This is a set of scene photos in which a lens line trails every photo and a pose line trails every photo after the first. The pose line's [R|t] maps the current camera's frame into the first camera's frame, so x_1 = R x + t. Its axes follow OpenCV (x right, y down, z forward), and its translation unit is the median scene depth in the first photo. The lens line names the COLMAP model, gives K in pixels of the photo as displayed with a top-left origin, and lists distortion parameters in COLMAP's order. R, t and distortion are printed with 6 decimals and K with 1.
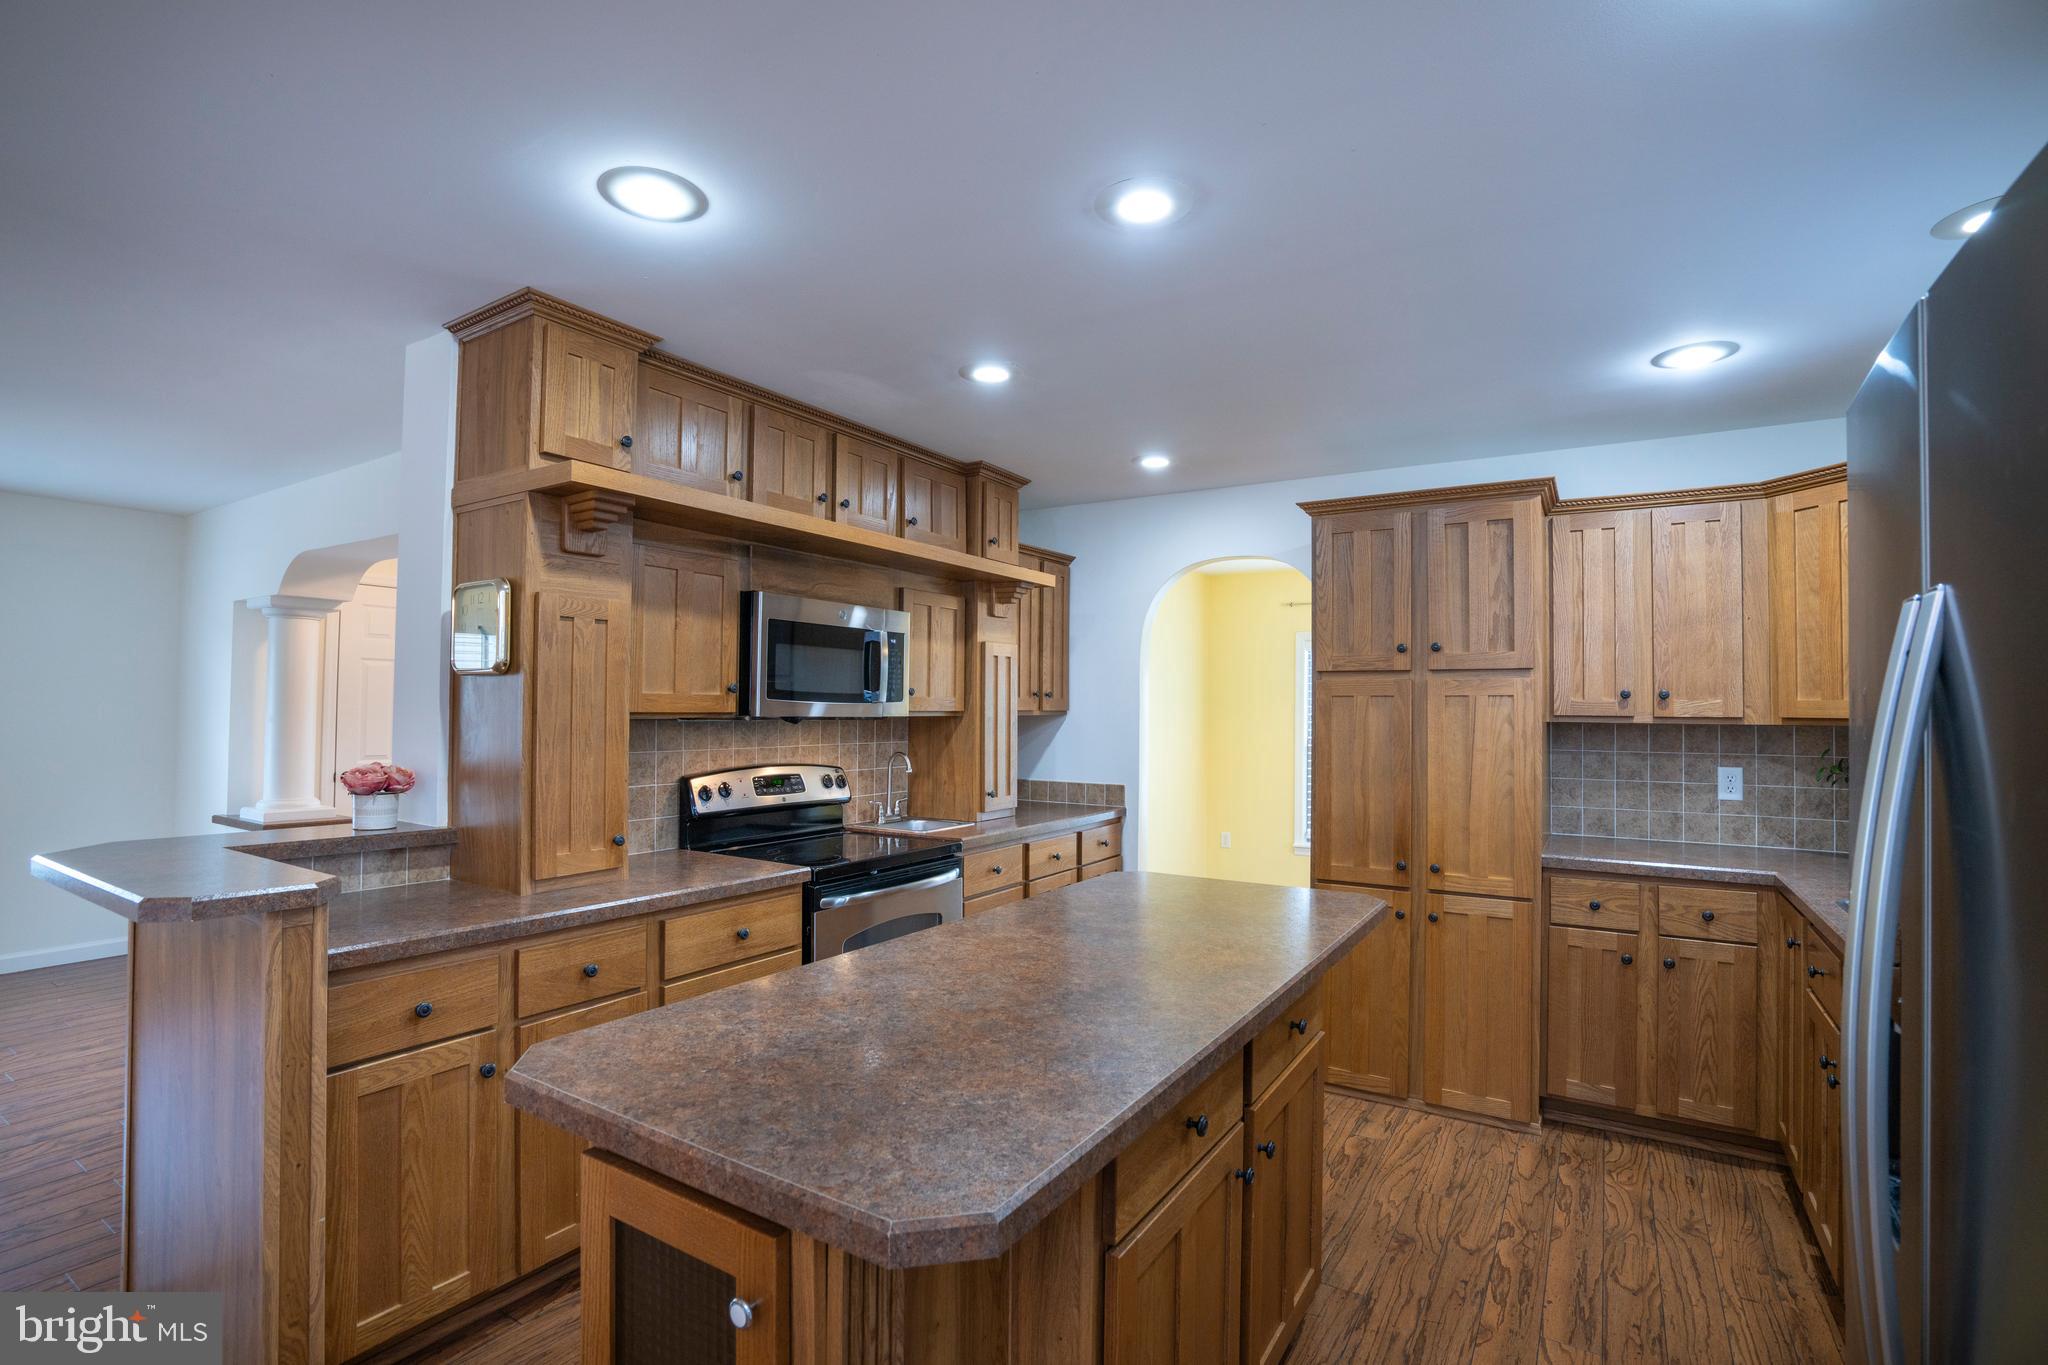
lens RADIAL K [[946.6, 0, 1018.7], [0, 946.6, 686.2], [0, 0, 1]] dist [-0.063855, 0.026457]
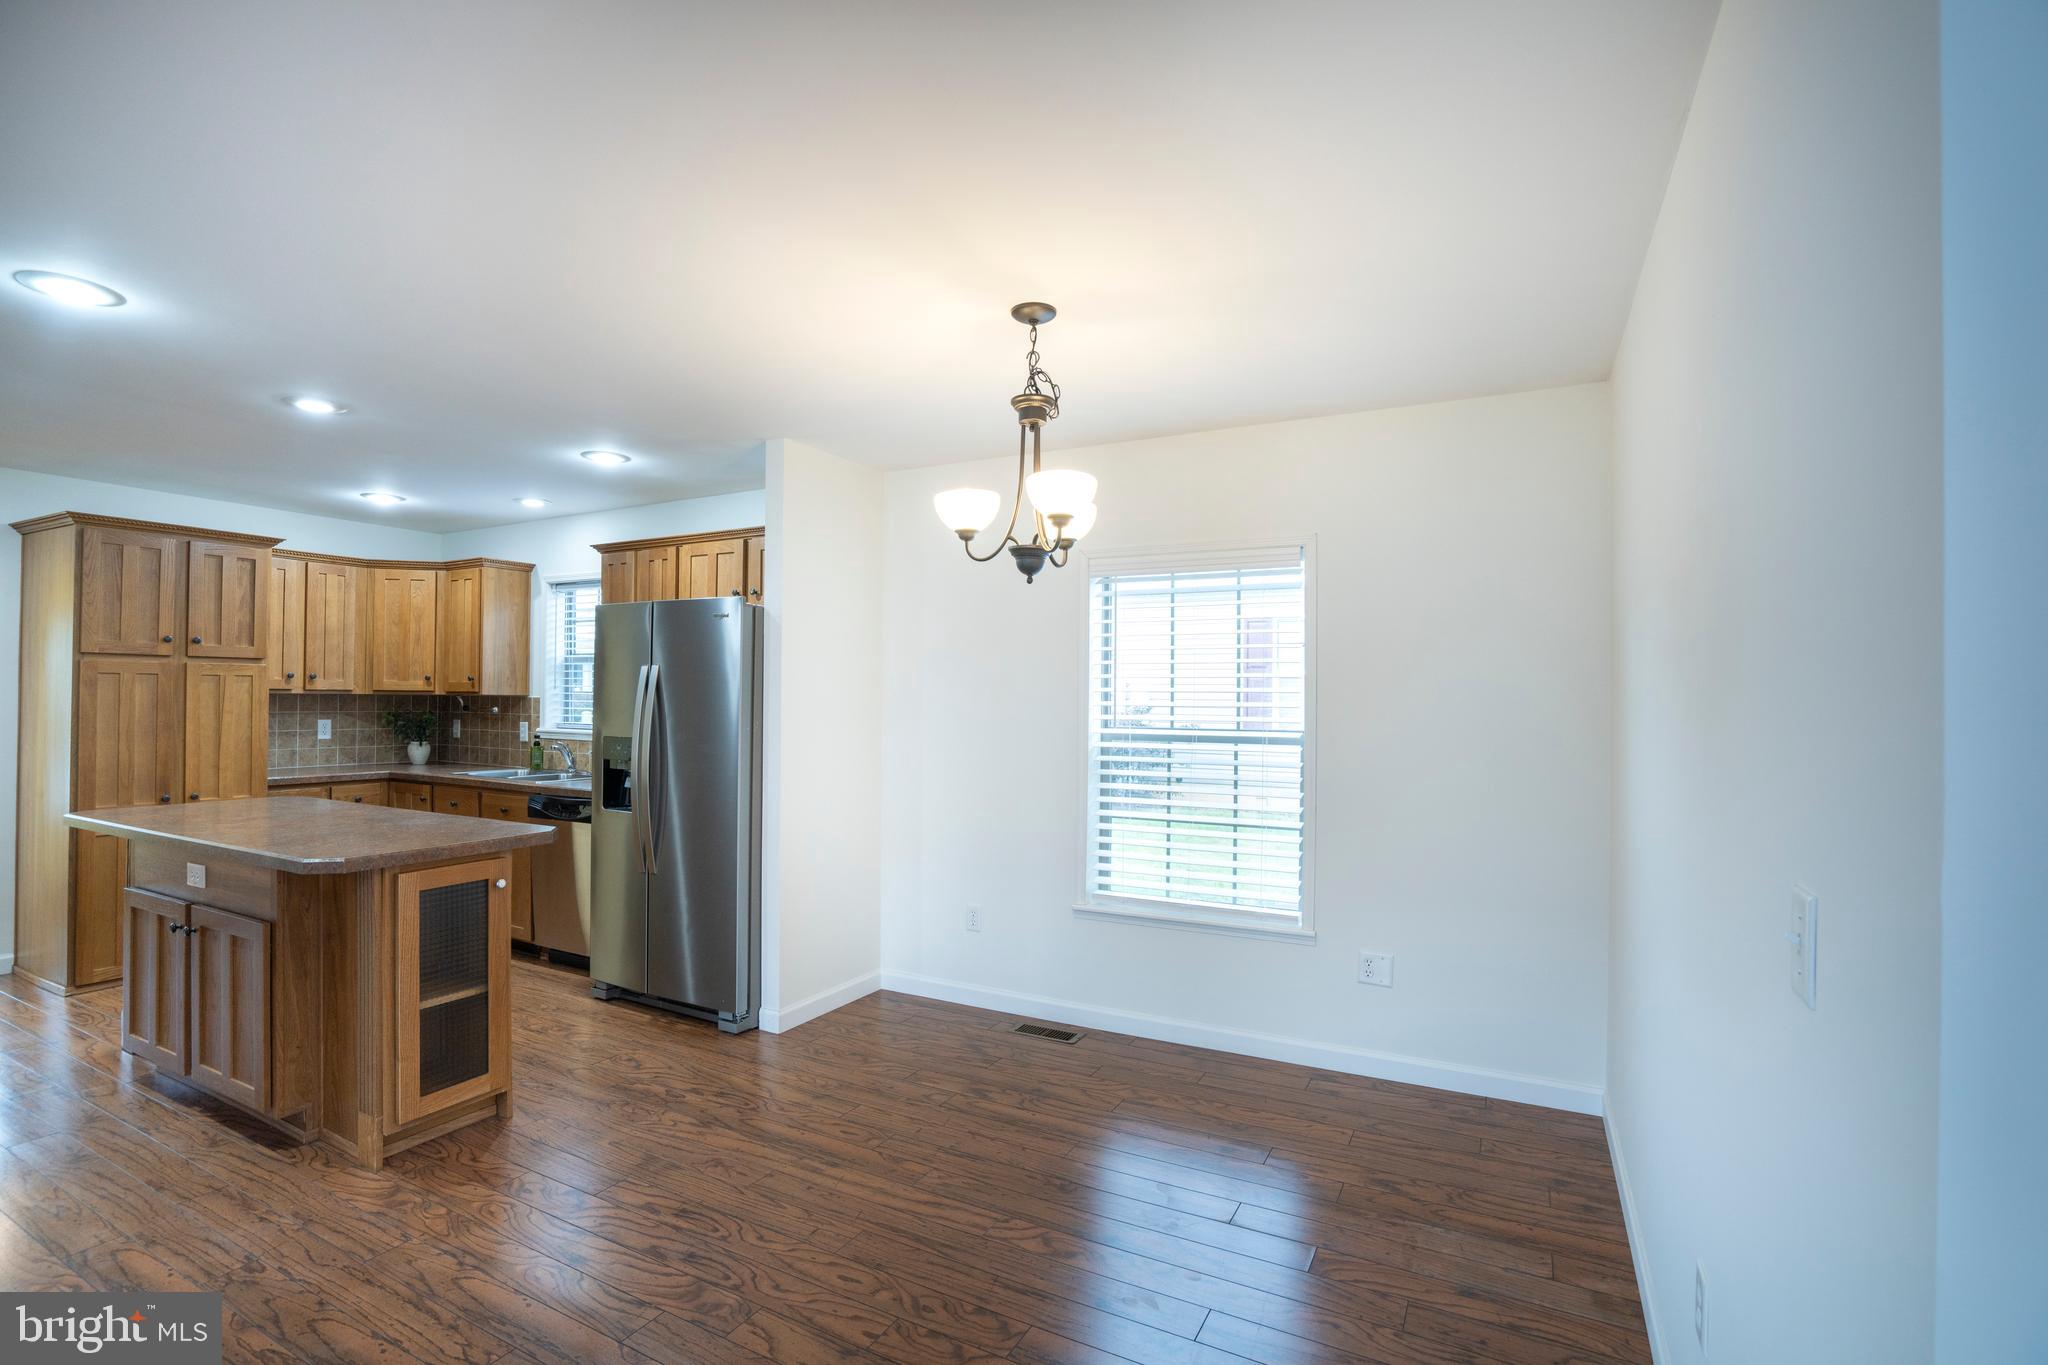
lens RADIAL K [[946.6, 0, 1018.7], [0, 946.6, 686.2], [0, 0, 1]] dist [-0.063855, 0.026457]
pose [[-0.070711, 0.001457, 0.997496, -0.974837], [-0.036541, 0.999324, -0.004050, -0.011693], [-0.996827, -0.036736, -0.070610, -0.136536]]
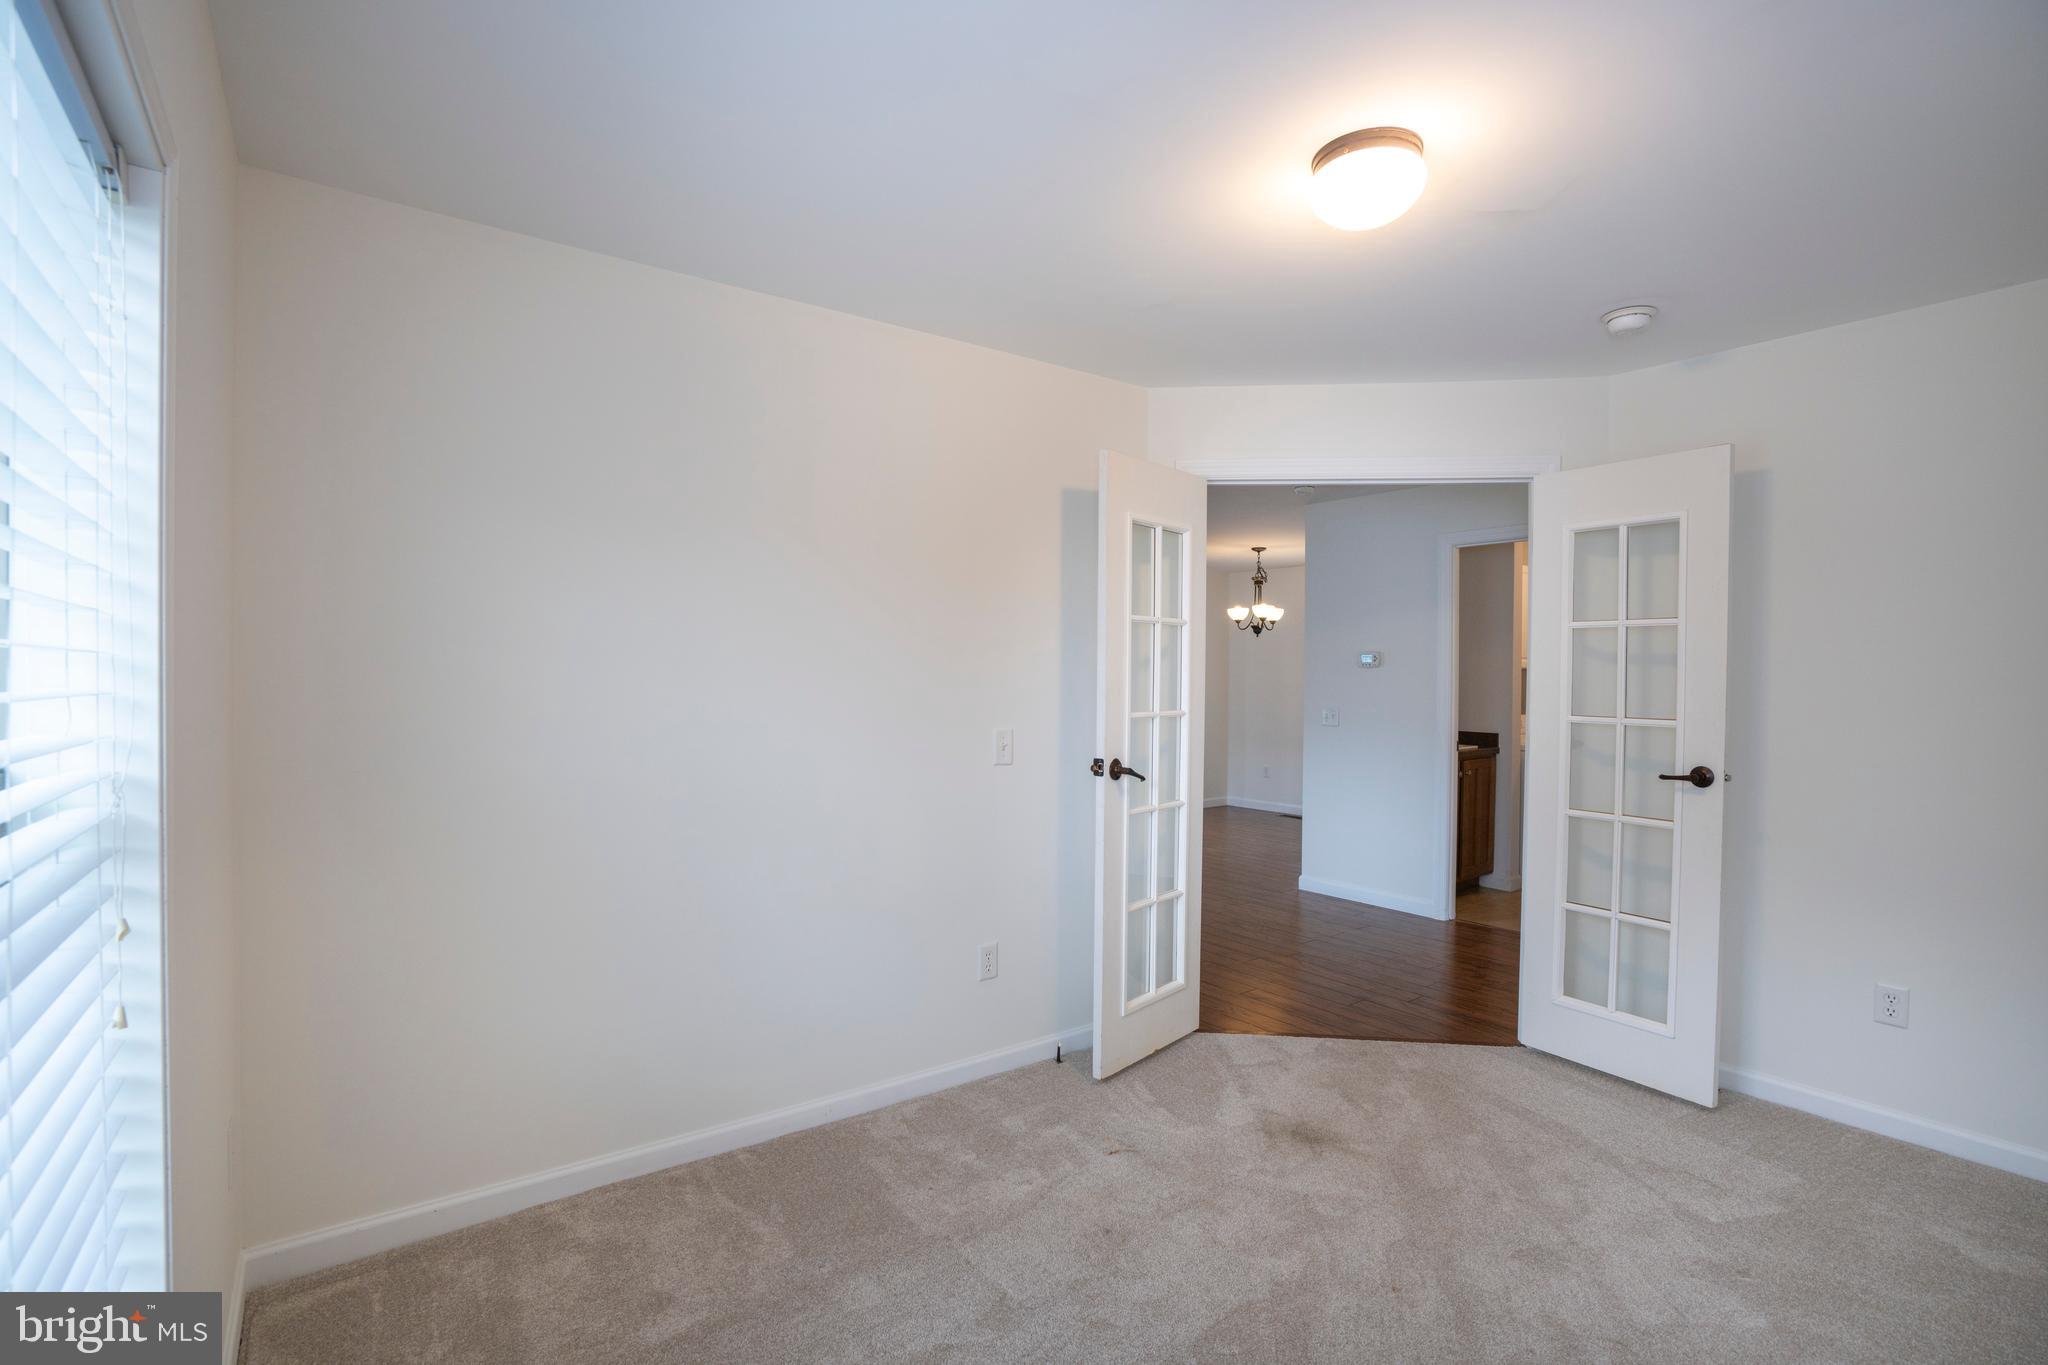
lens RADIAL K [[946.6, 0, 1018.7], [0, 946.6, 686.2], [0, 0, 1]] dist [-0.063855, 0.026457]
pose [[0.356061, -0.018544, 0.934279, -2.639143], [-0.028336, 0.999129, 0.030631, -0.029420], [-0.934033, -0.037380, 0.355225, -0.478470]]
